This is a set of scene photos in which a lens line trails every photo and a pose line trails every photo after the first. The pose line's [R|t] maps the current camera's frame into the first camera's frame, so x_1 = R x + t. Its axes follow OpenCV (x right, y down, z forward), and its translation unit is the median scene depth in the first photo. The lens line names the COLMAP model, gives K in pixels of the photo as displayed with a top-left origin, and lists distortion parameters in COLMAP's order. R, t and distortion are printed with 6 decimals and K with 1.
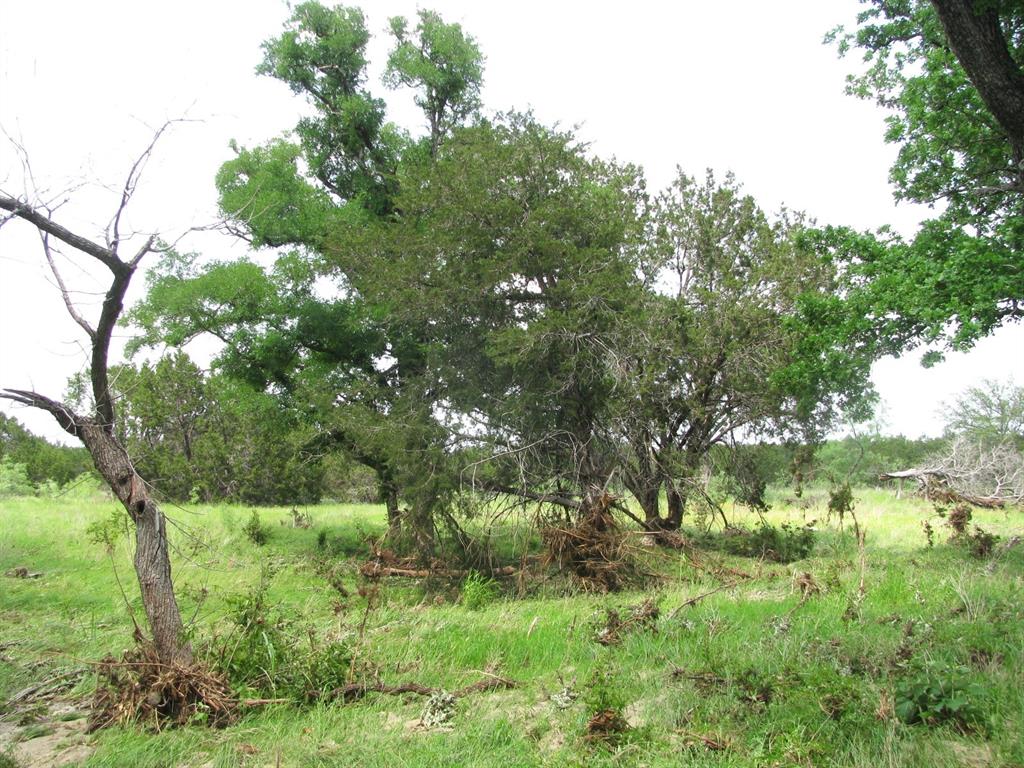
lens RADIAL K [[1065.3, 0, 510.2], [0, 1065.3, 395.8], [0, 0, 1]] dist [-0.256029, 0.423742]
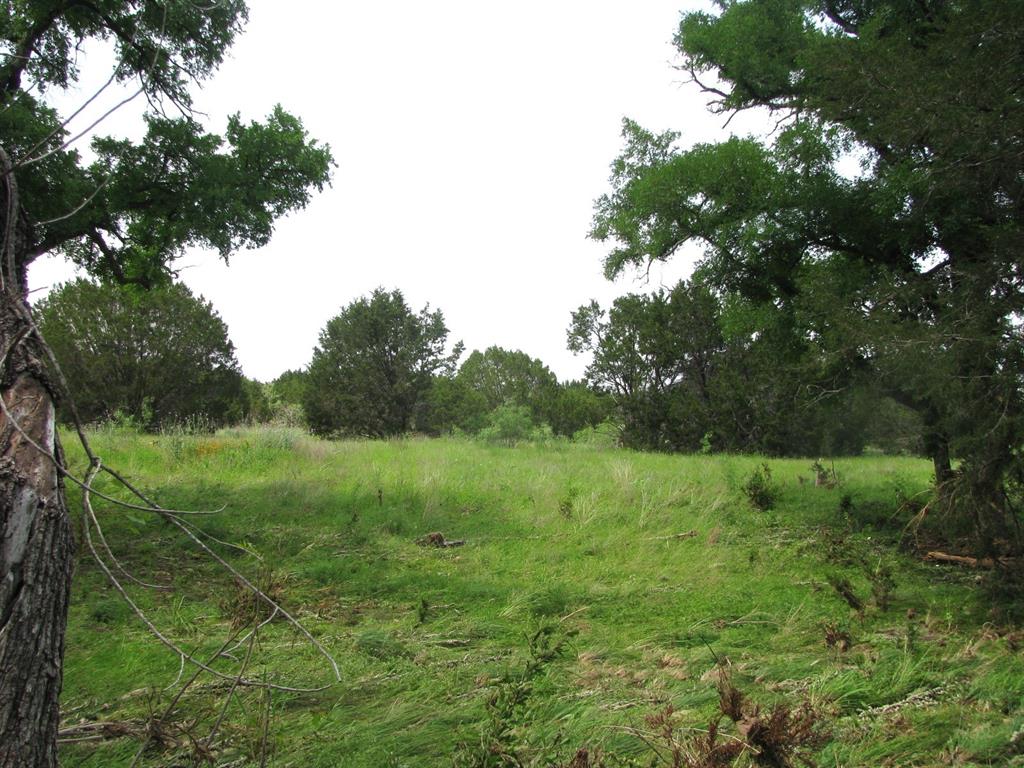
lens RADIAL K [[1065.3, 0, 510.2], [0, 1065.3, 395.8], [0, 0, 1]] dist [-0.256029, 0.423742]
pose [[0.867151, 0.001227, -0.498043, -0.017331], [0.023722, 0.998760, 0.043764, 0.020569], [0.497480, -0.049764, 0.866047, 0.240698]]
